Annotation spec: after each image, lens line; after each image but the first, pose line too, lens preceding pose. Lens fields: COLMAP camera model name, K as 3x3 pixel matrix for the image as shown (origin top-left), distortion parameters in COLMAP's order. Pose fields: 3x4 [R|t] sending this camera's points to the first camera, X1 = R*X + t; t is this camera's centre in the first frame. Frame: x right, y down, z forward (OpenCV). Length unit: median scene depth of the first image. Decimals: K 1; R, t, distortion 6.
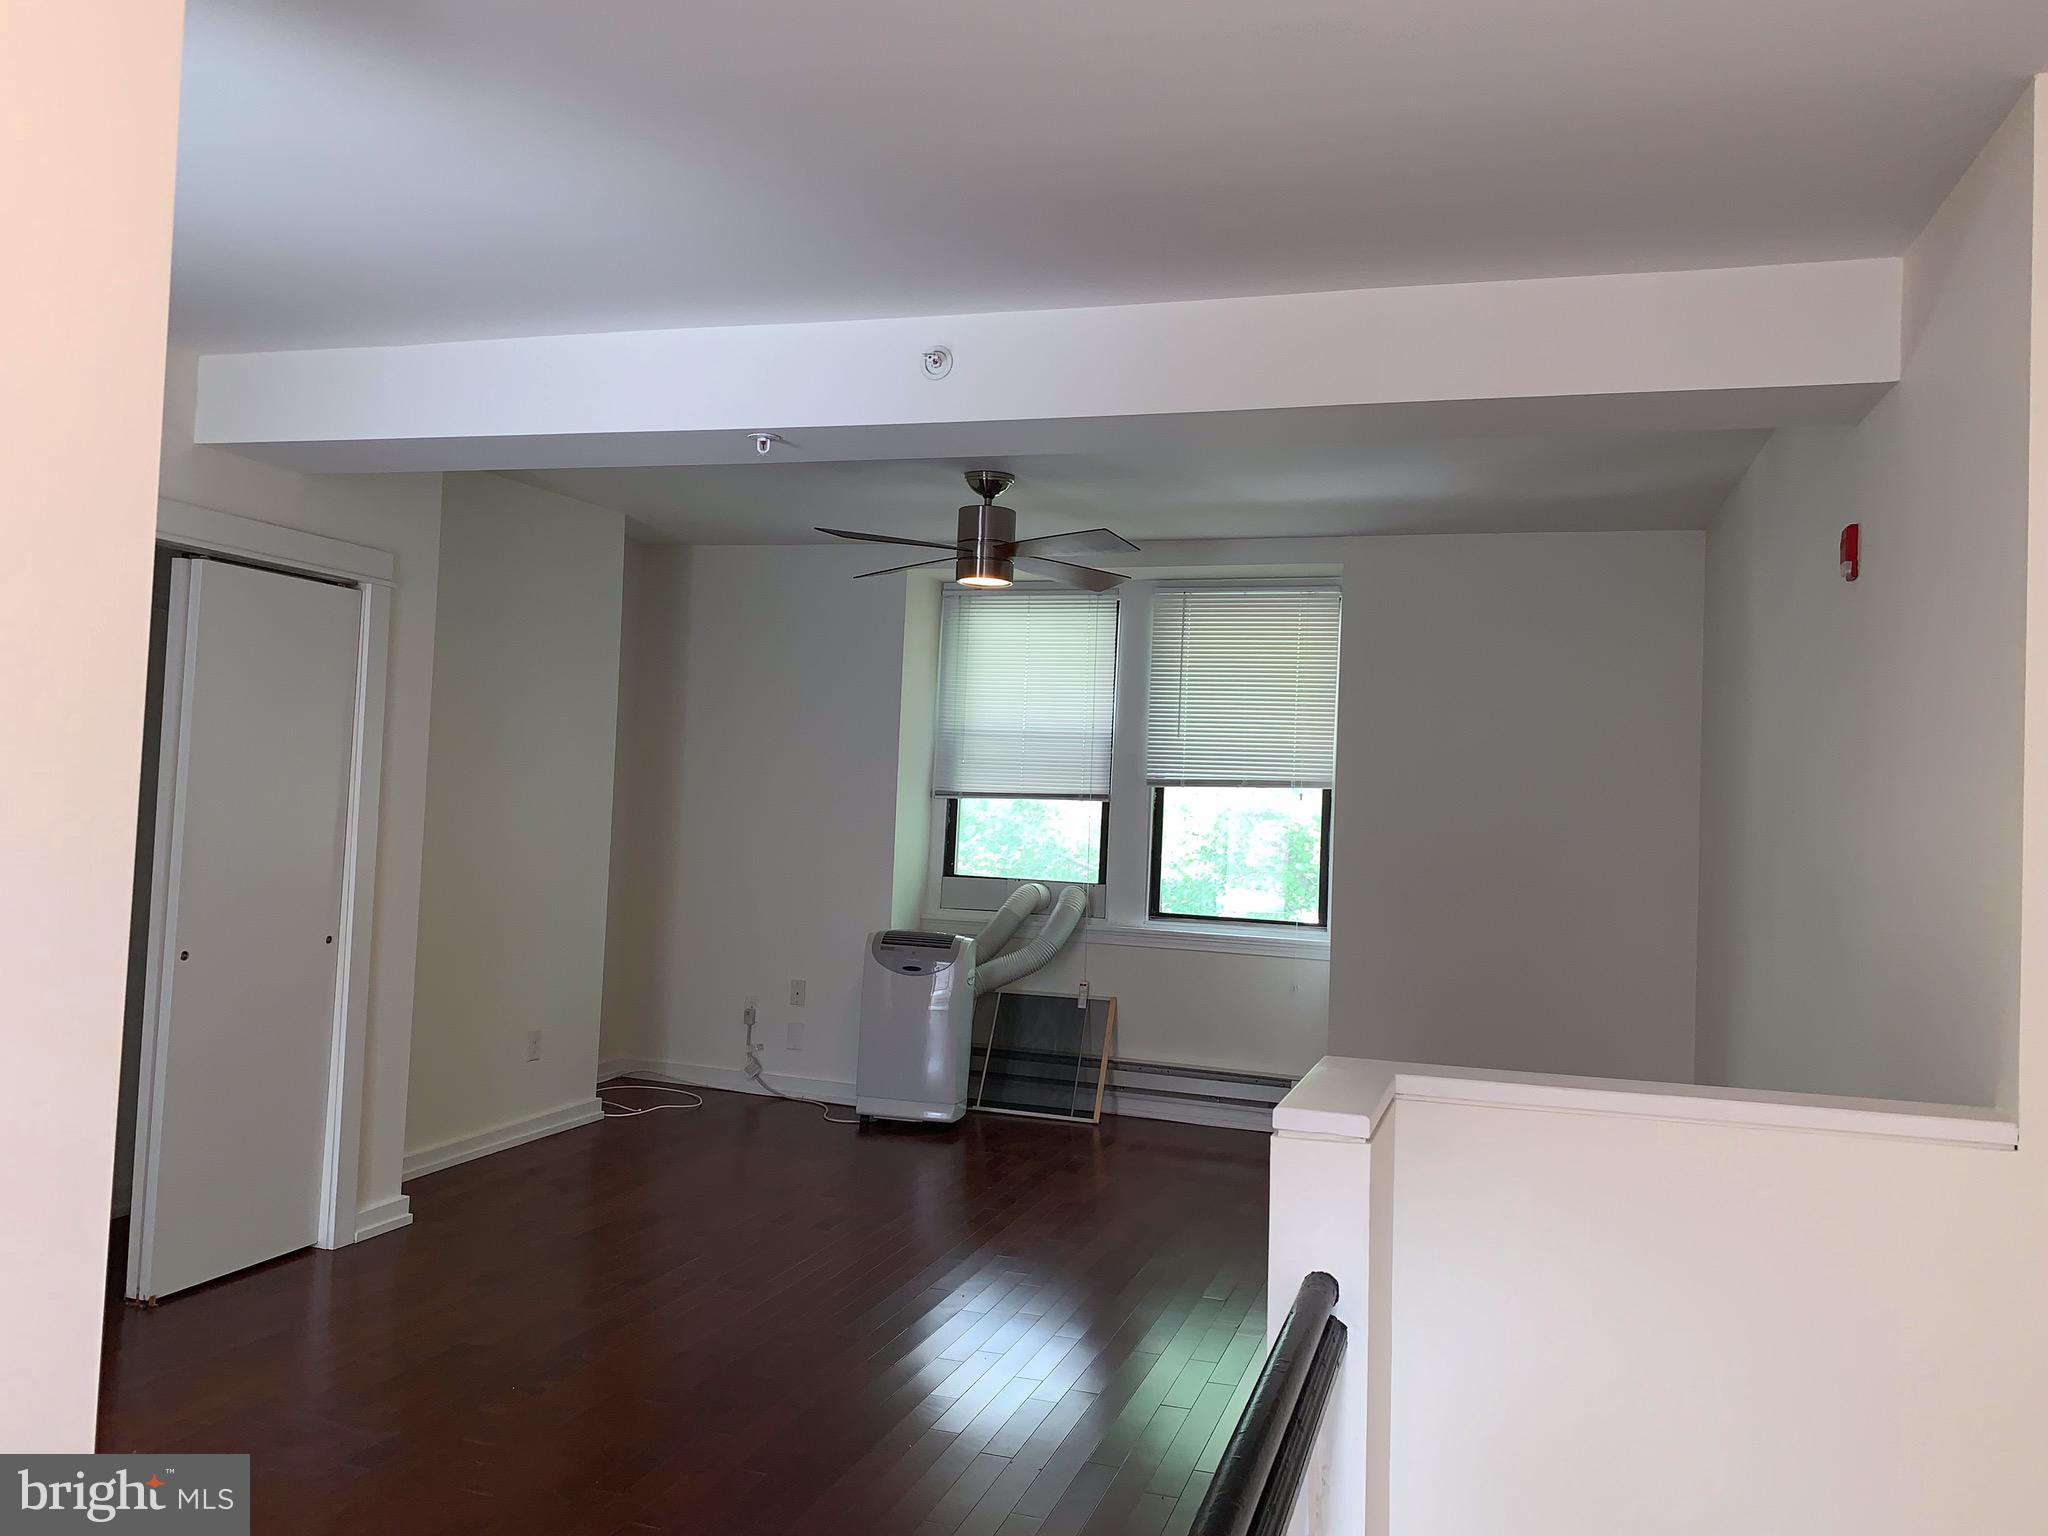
lens RADIAL K [[1576.1, 0, 1020.7], [0, 1576.1, 766.7], [0, 0, 1]] dist [0.022954, -0.001802]
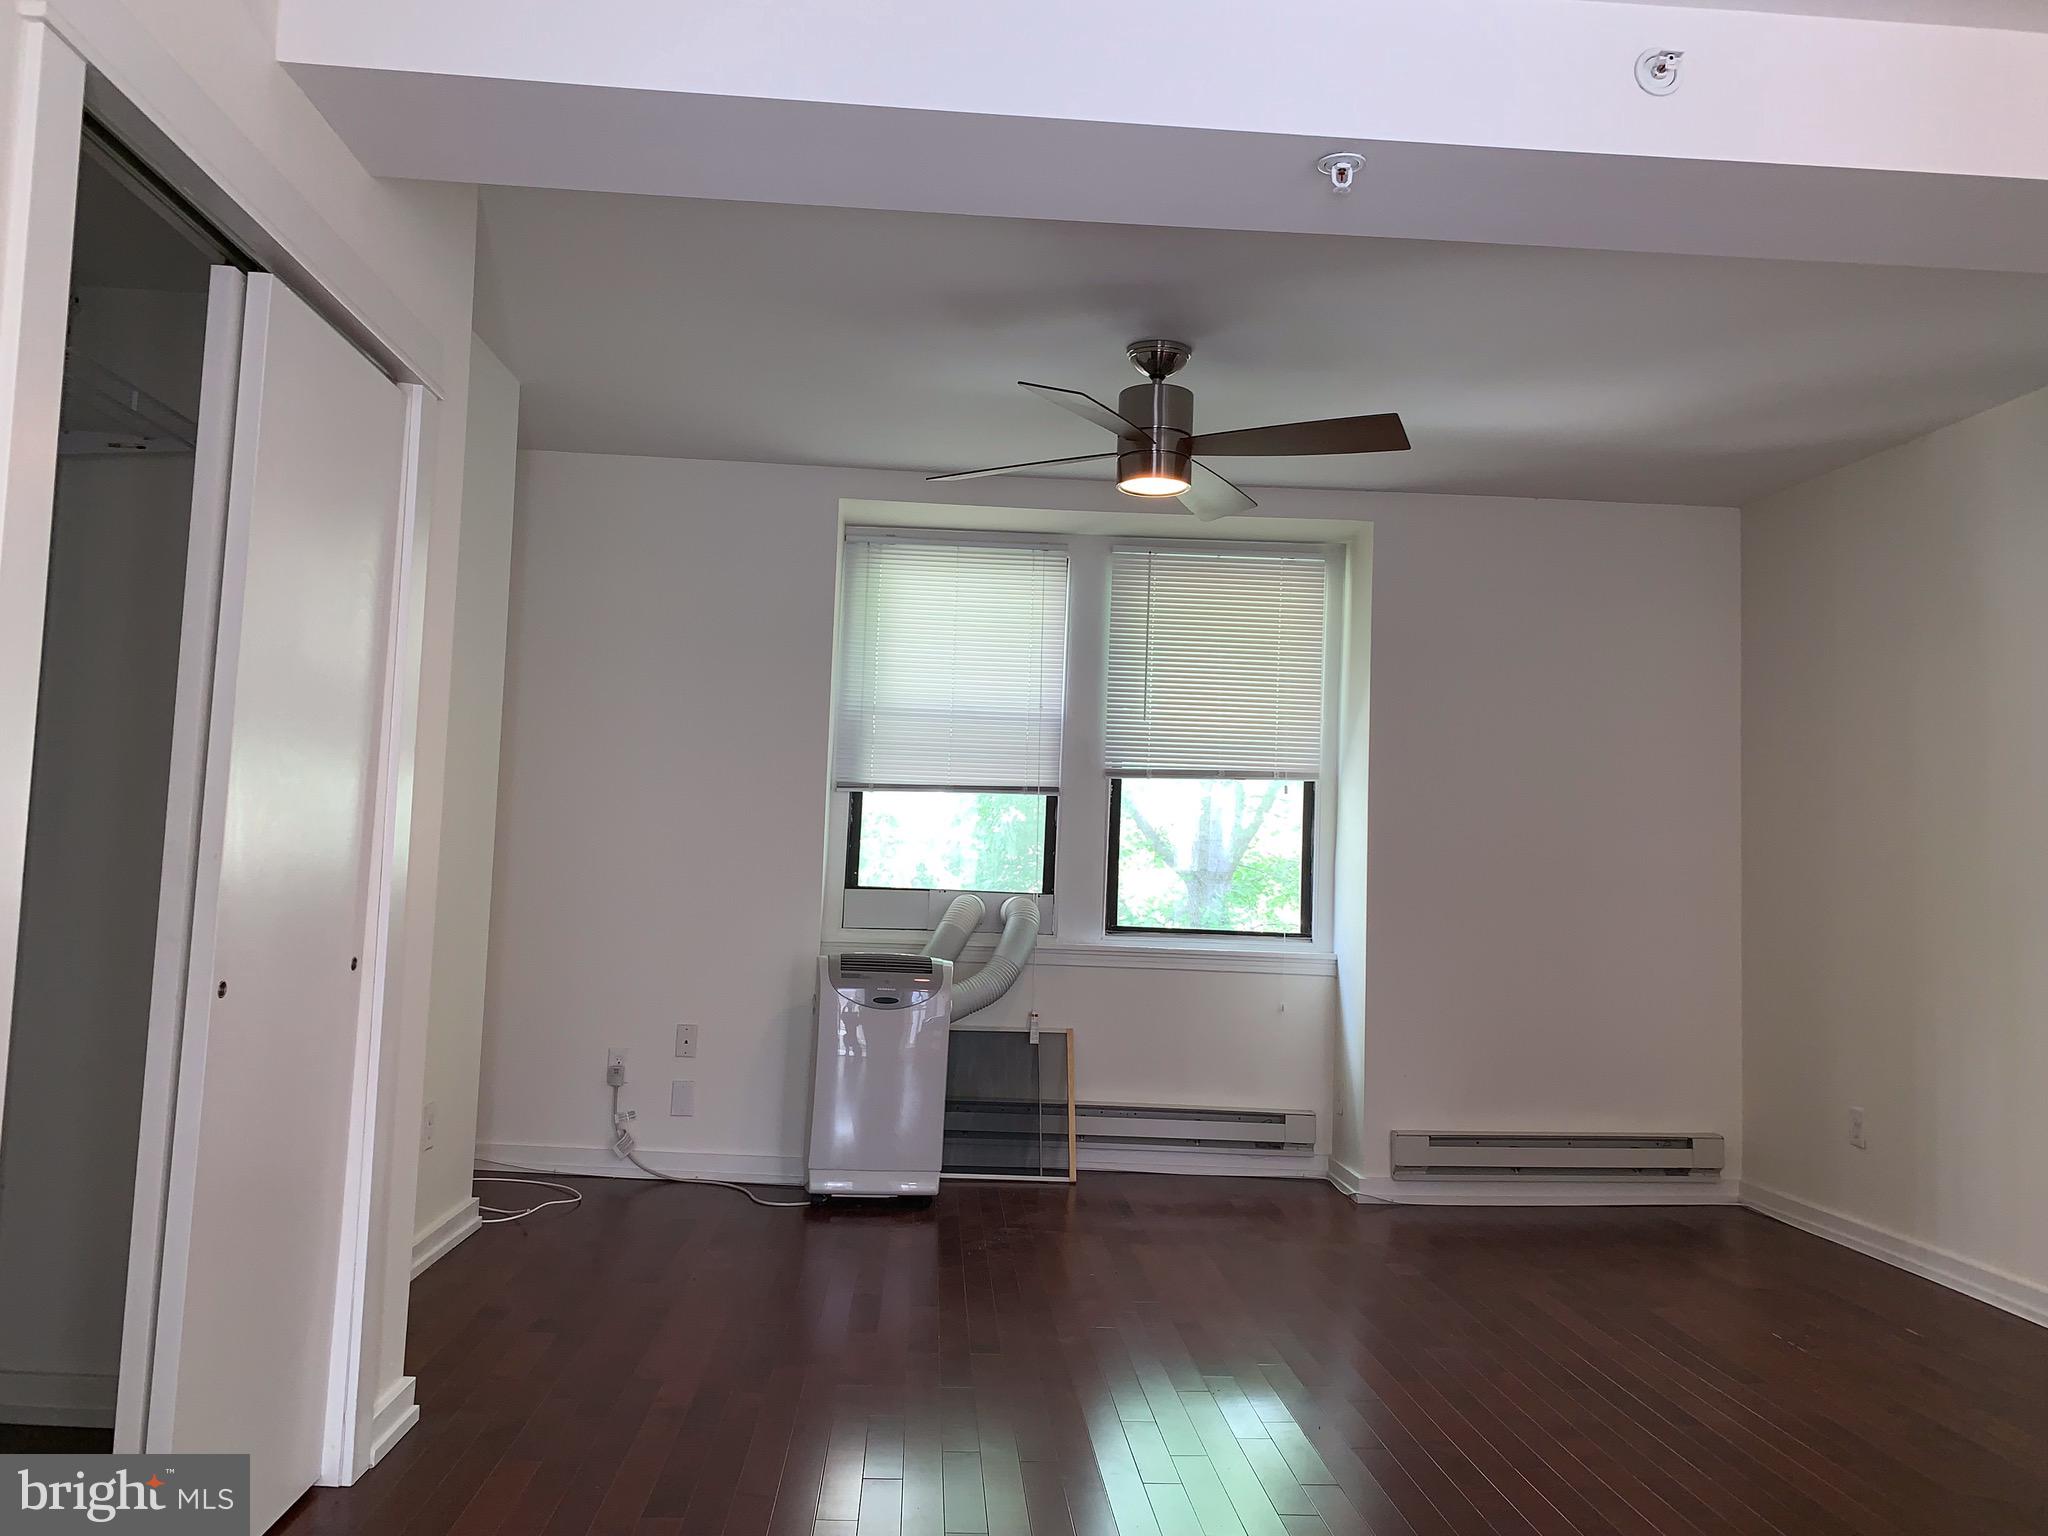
lens RADIAL K [[1547.4, 0, 1020.5], [0, 1547.4, 761.0], [0, 0, 1]] dist [-0.023284, -0.001217]
pose [[0.931893, 0.018977, 0.362236, -0.264715], [-0.006326, 0.999329, -0.036080, 0.034083], [-0.362678, 0.031331, 0.931388, 0.242101]]
